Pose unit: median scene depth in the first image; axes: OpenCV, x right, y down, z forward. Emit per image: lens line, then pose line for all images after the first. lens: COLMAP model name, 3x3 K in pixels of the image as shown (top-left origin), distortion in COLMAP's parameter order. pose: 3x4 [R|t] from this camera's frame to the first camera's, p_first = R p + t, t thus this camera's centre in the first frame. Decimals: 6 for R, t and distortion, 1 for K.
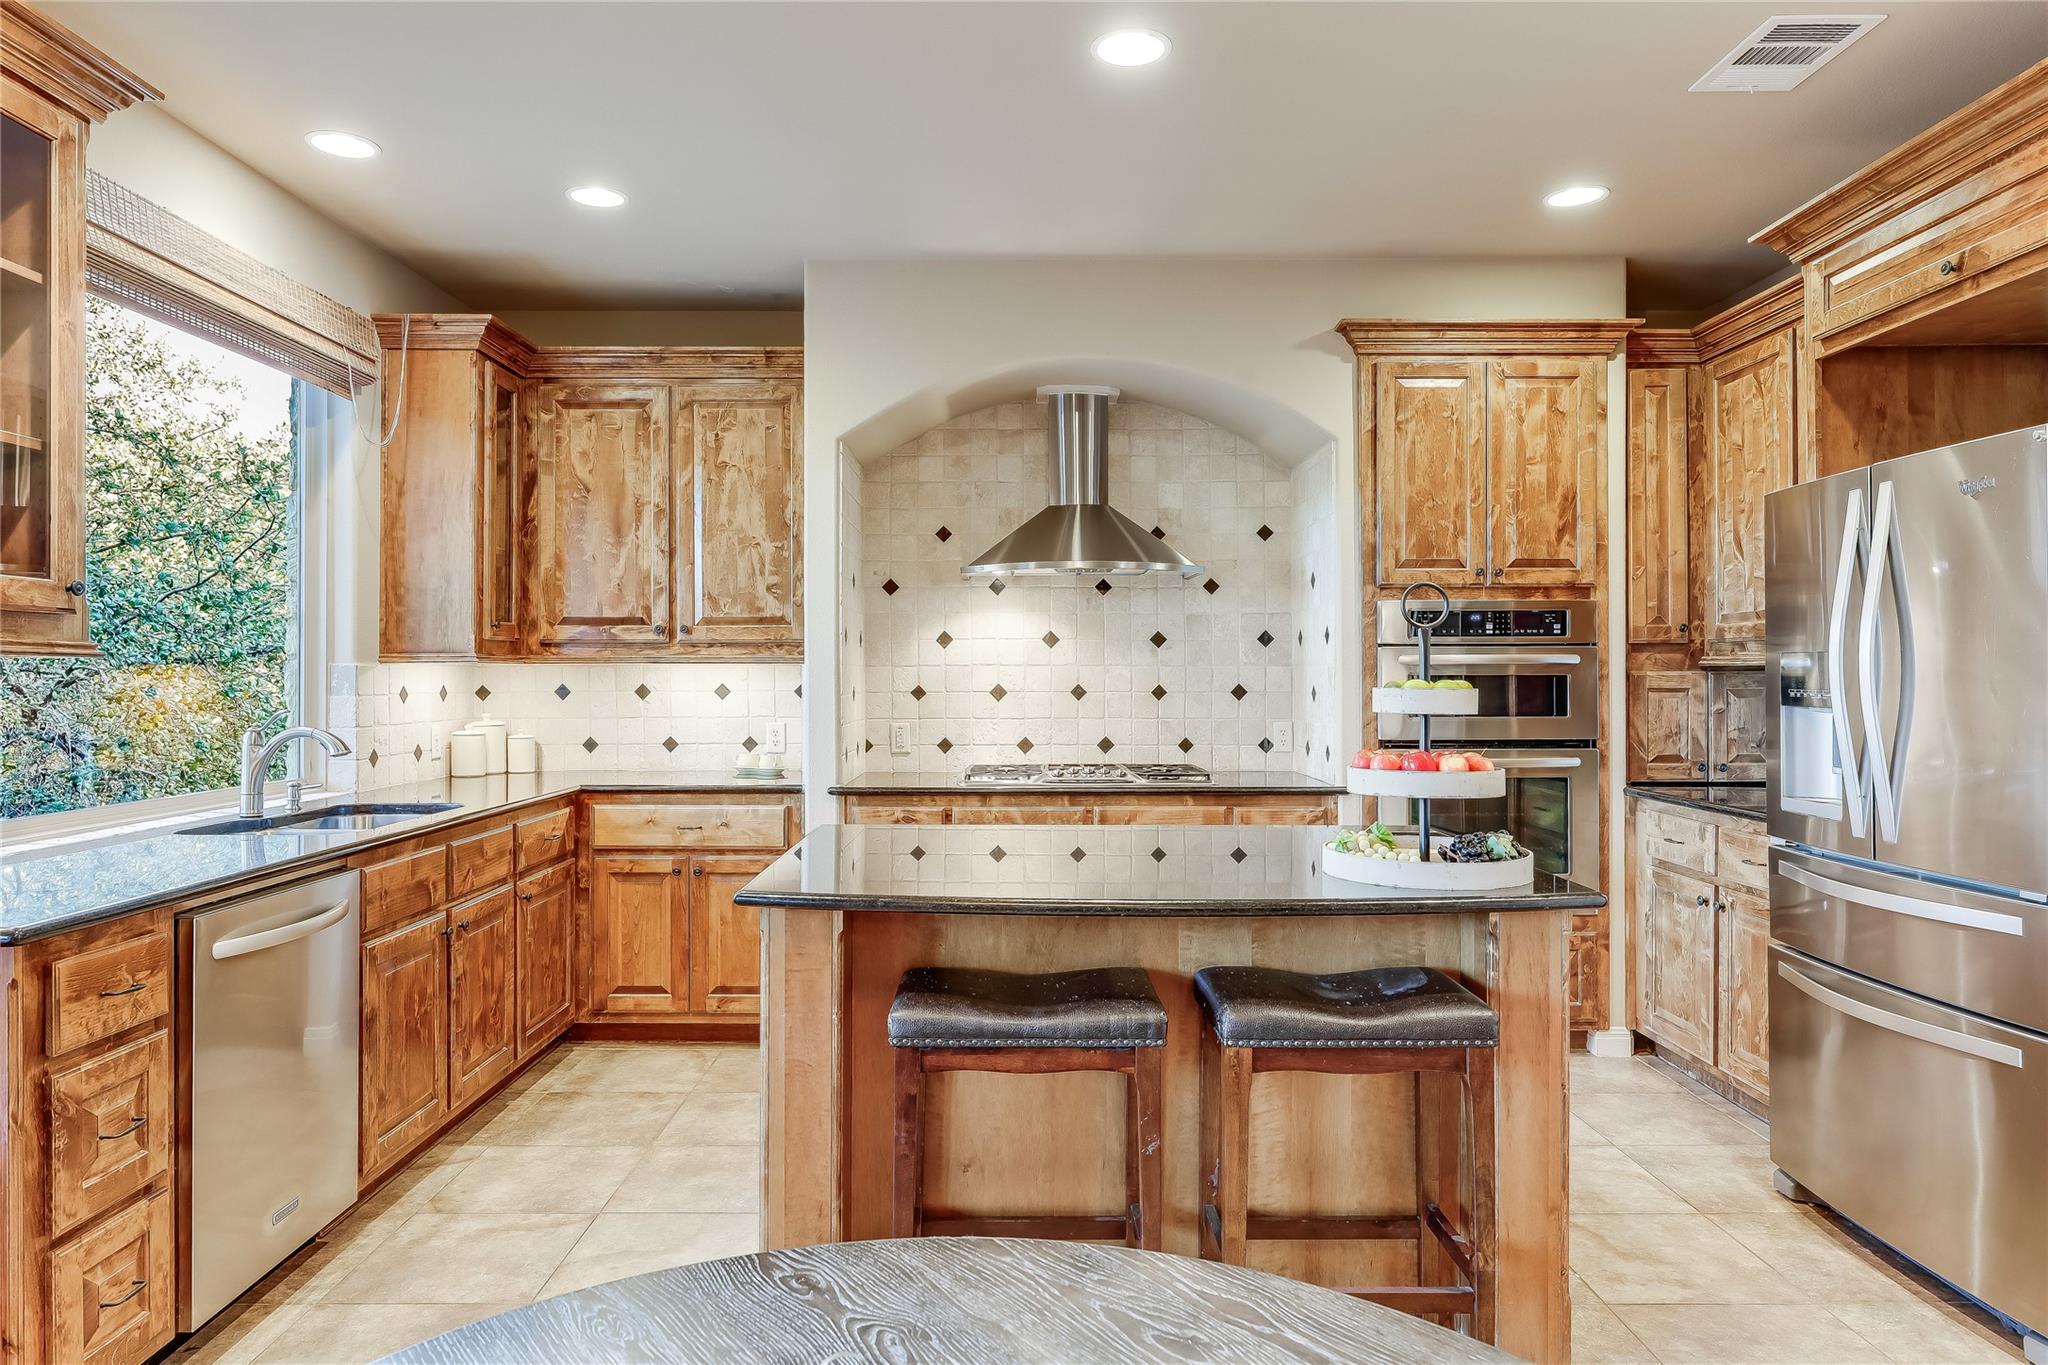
lens RADIAL K [[1283.9, 0, 1023.8], [0, 1283.9, 677.9], [0, 0, 1]] dist [0.001217, -0.000366]
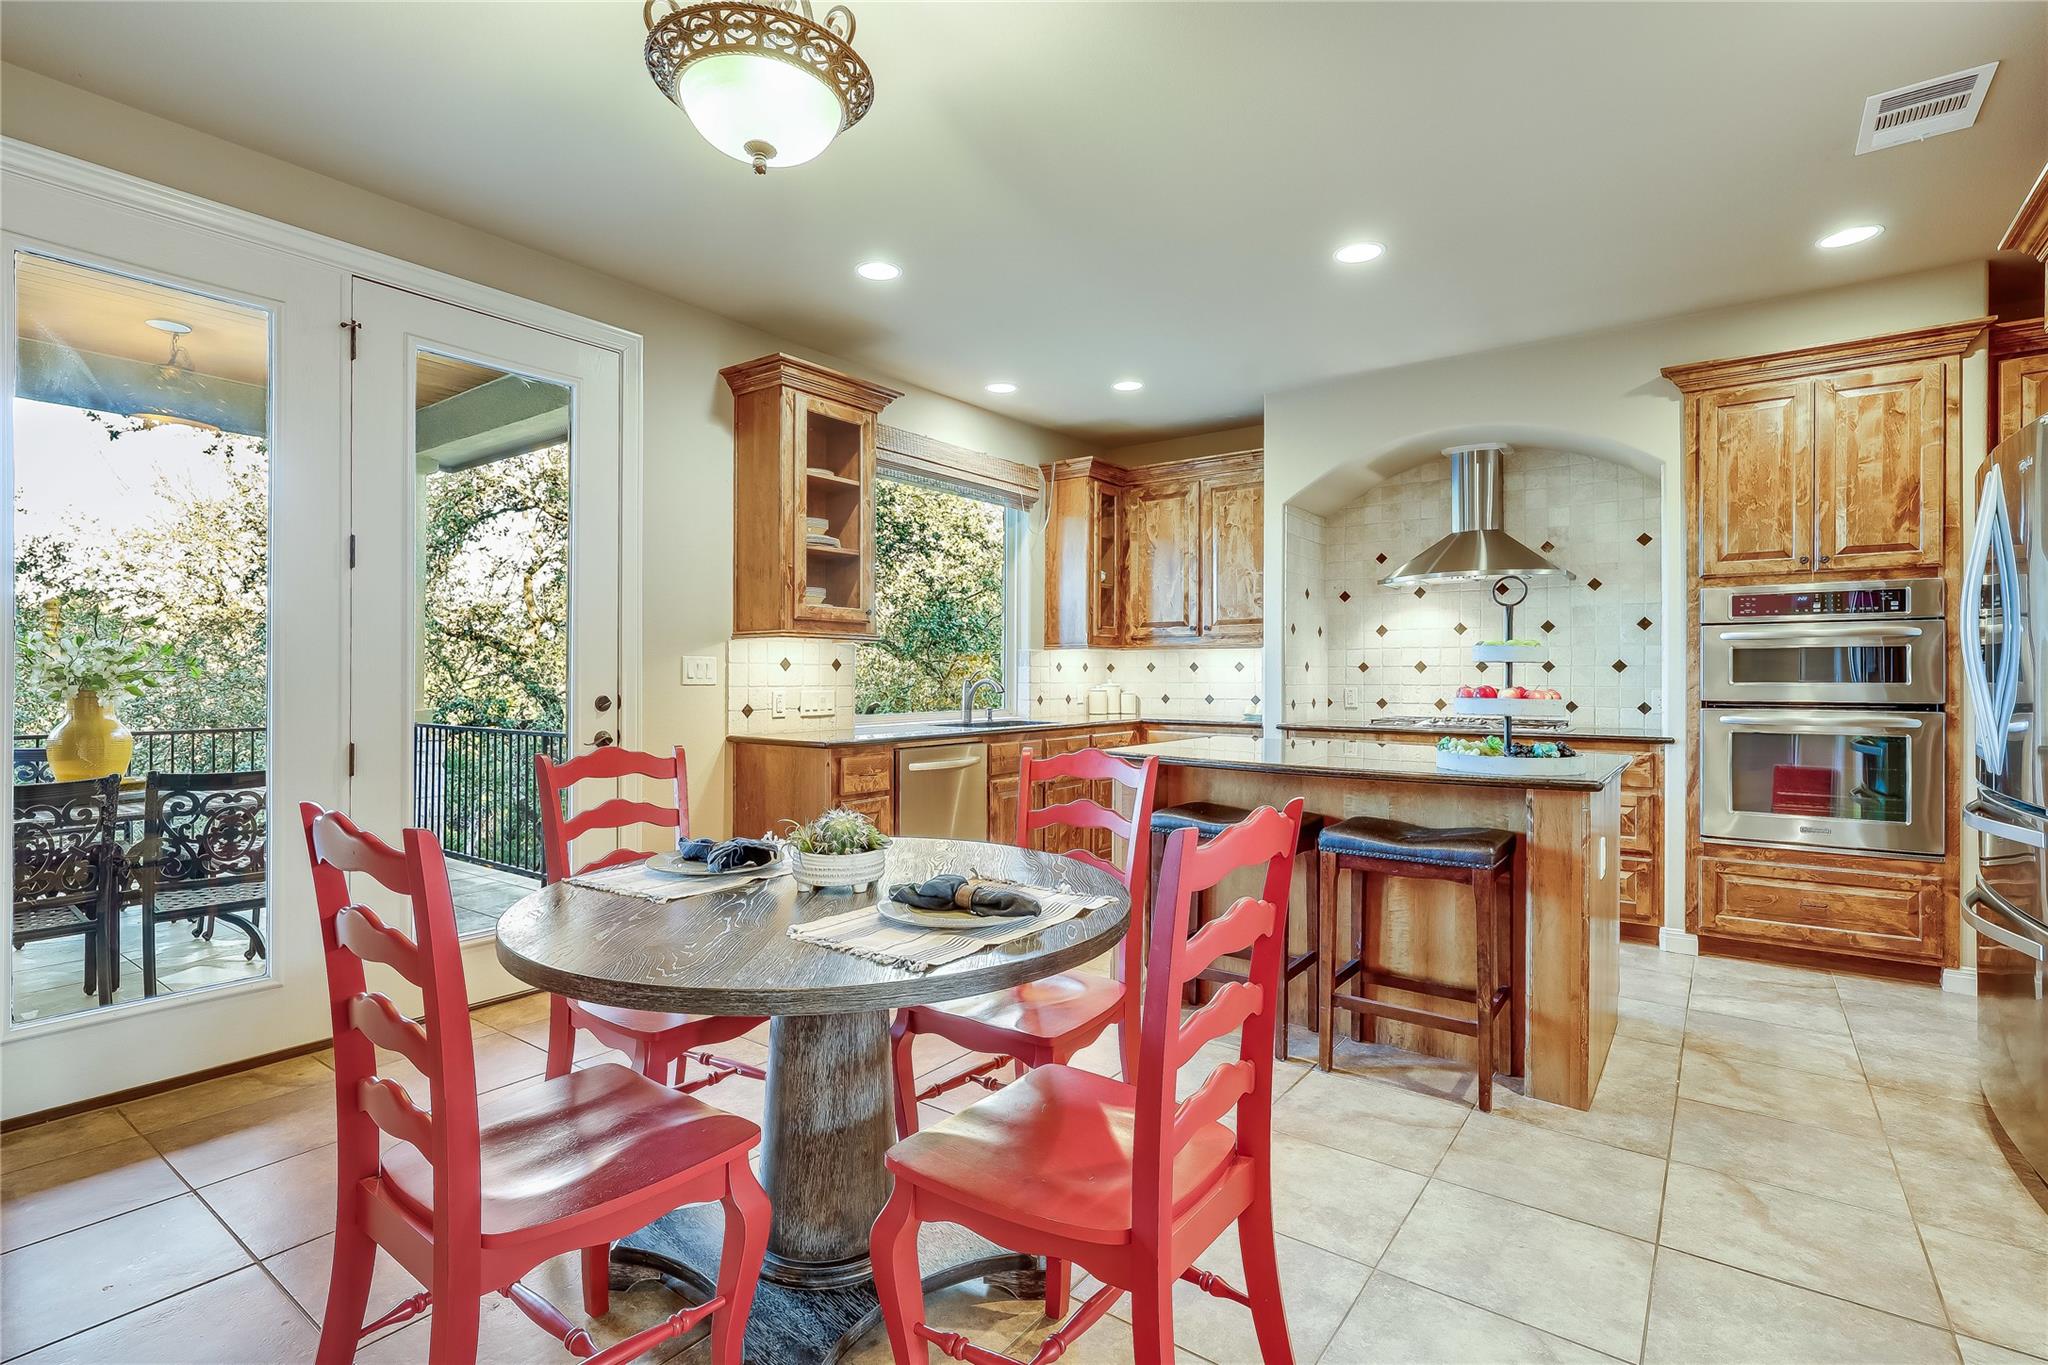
lens RADIAL K [[965.0, 0, 1017.2], [0, 965.0, 680.8], [0, 0, 1]] dist [0.000537, -0.000211]
pose [[0.797872, 0.005628, -0.602800, 0.310784], [-0.003580, 0.999983, 0.004597, 0.027050], [0.602816, -0.001509, 0.797879, -0.145211]]
